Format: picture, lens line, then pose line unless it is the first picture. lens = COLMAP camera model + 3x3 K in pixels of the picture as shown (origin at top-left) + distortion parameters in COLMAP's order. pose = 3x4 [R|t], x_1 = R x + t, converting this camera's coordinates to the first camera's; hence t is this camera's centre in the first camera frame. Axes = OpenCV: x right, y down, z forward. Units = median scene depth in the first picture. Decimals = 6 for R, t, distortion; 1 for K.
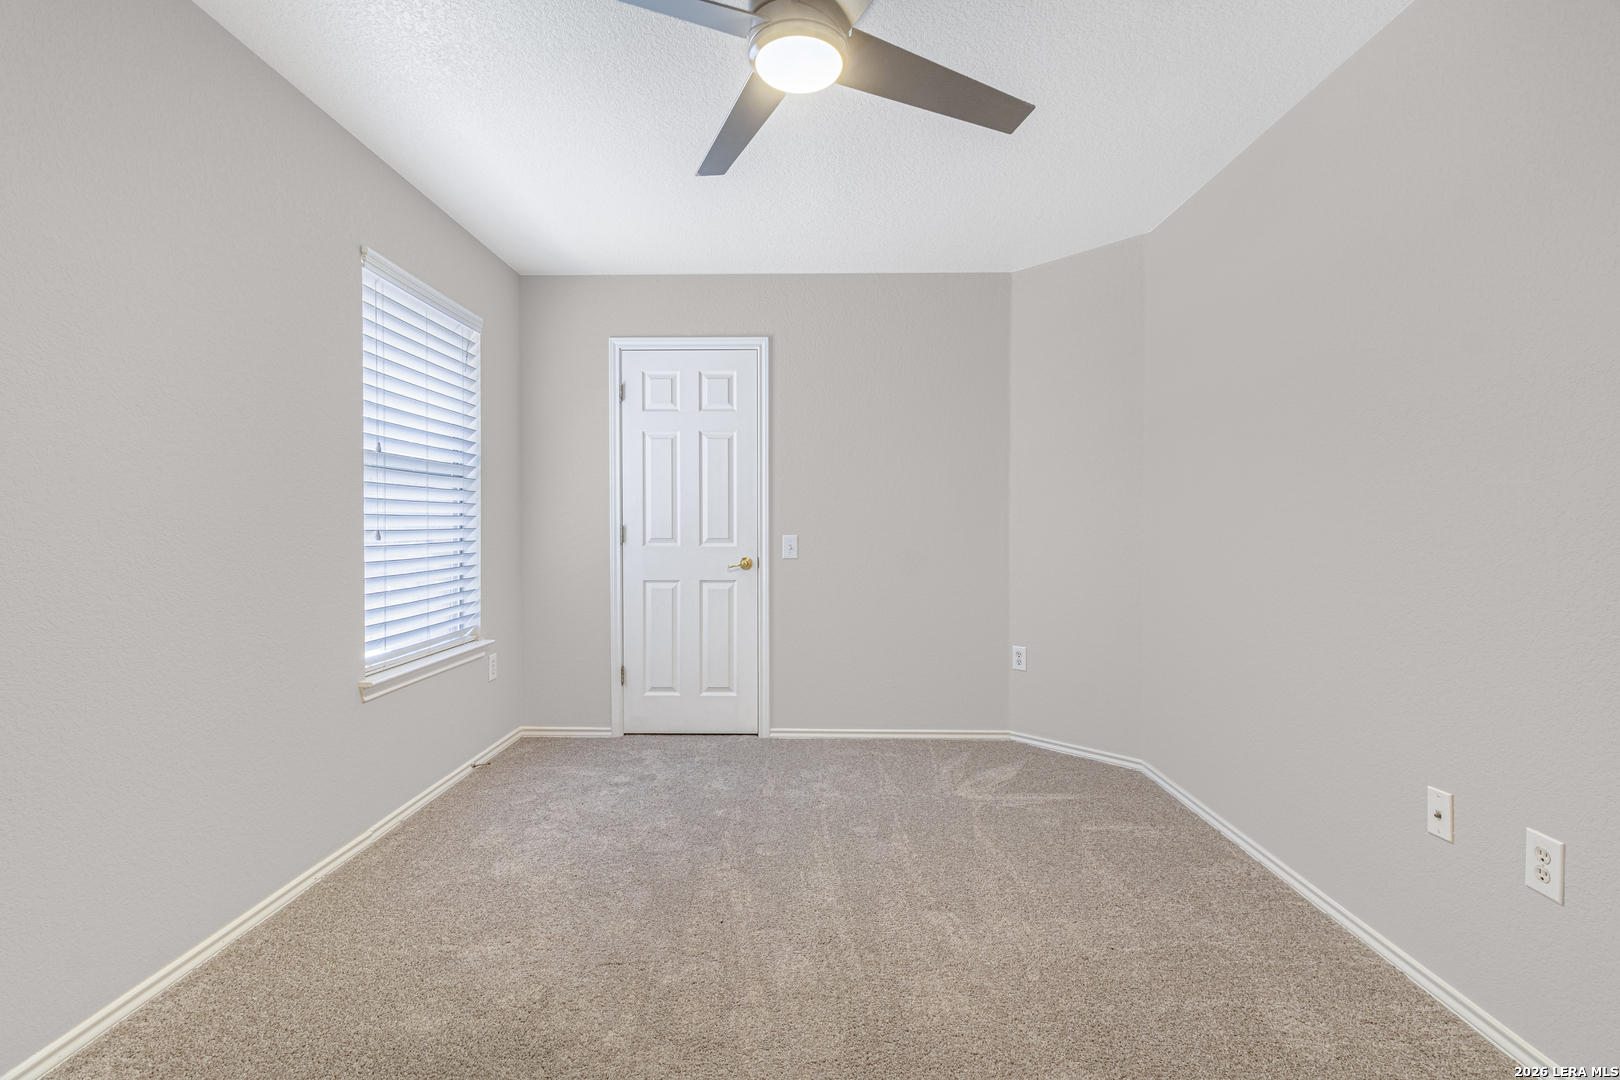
lens RADIAL K [[747.0, 0, 812.5], [0, 747.0, 534.3], [0, 0, 1]] dist [0.002017, 0.000406]
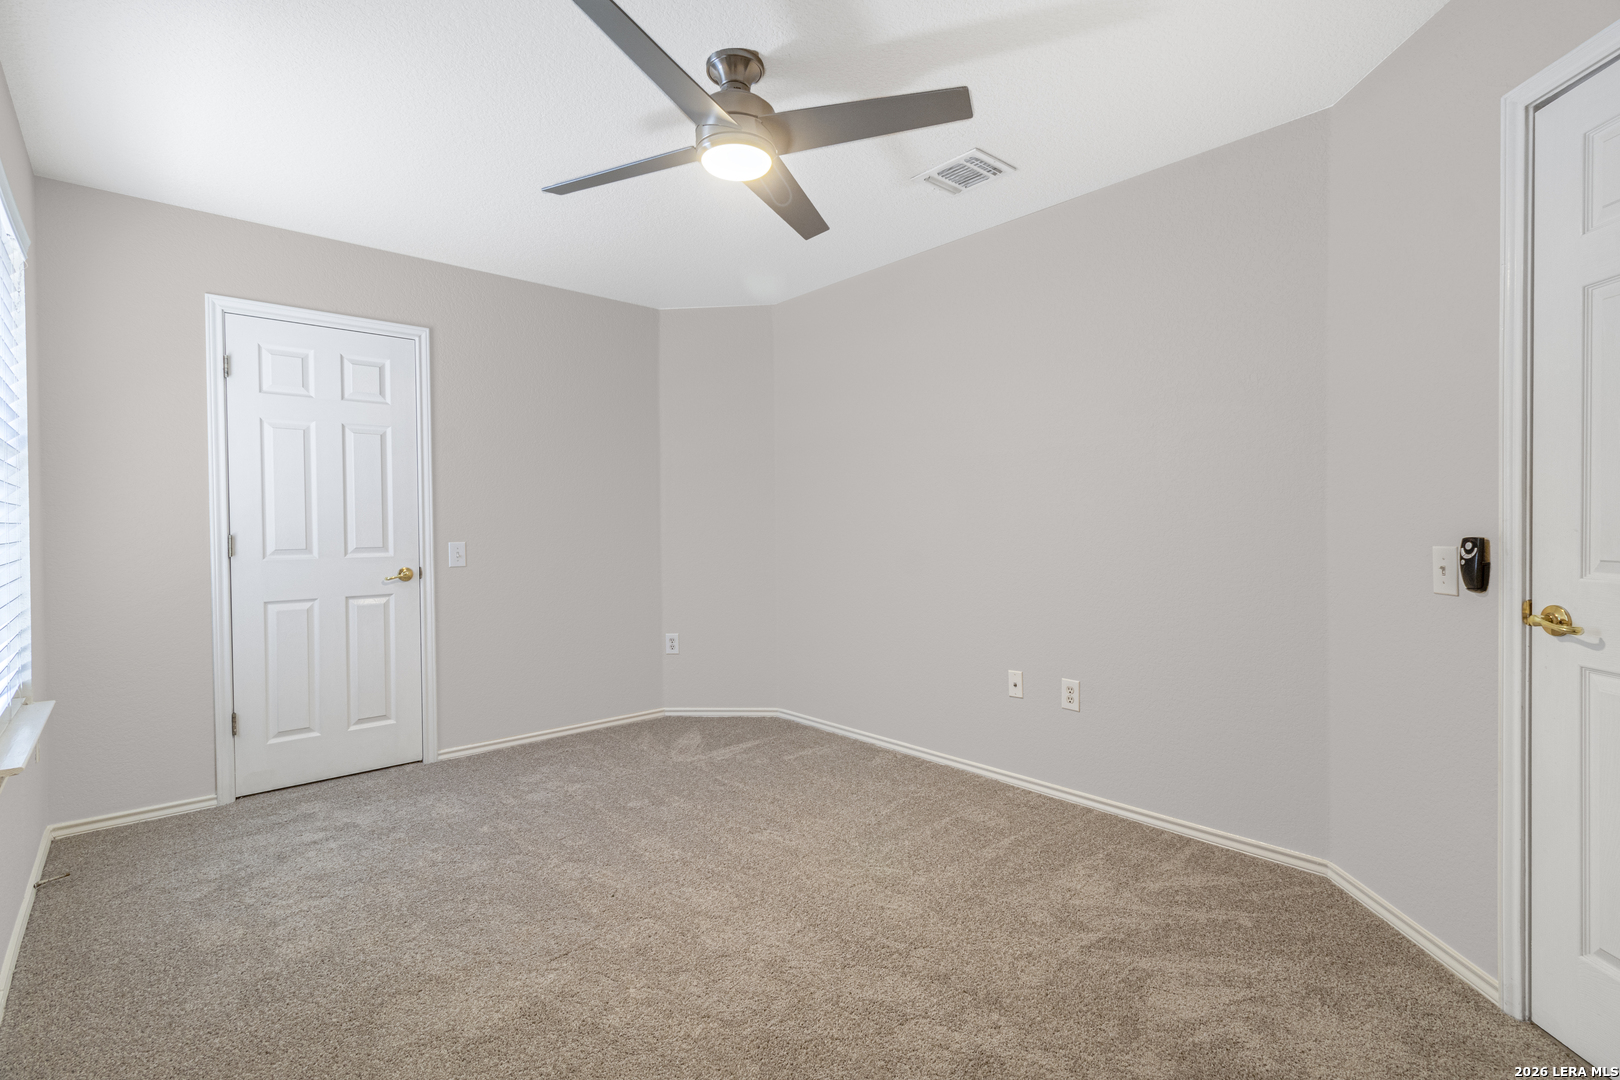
lens RADIAL K [[747.0, 0, 812.7], [0, 747.0, 534.9], [0, 0, 1]] dist [0.002017, 0.000406]
pose [[0.734298, -0.016225, 0.678633, -0.343056], [0.020857, 0.999782, 0.001335, 0.000392], [-0.678507, 0.013174, 0.734476, 0.000978]]
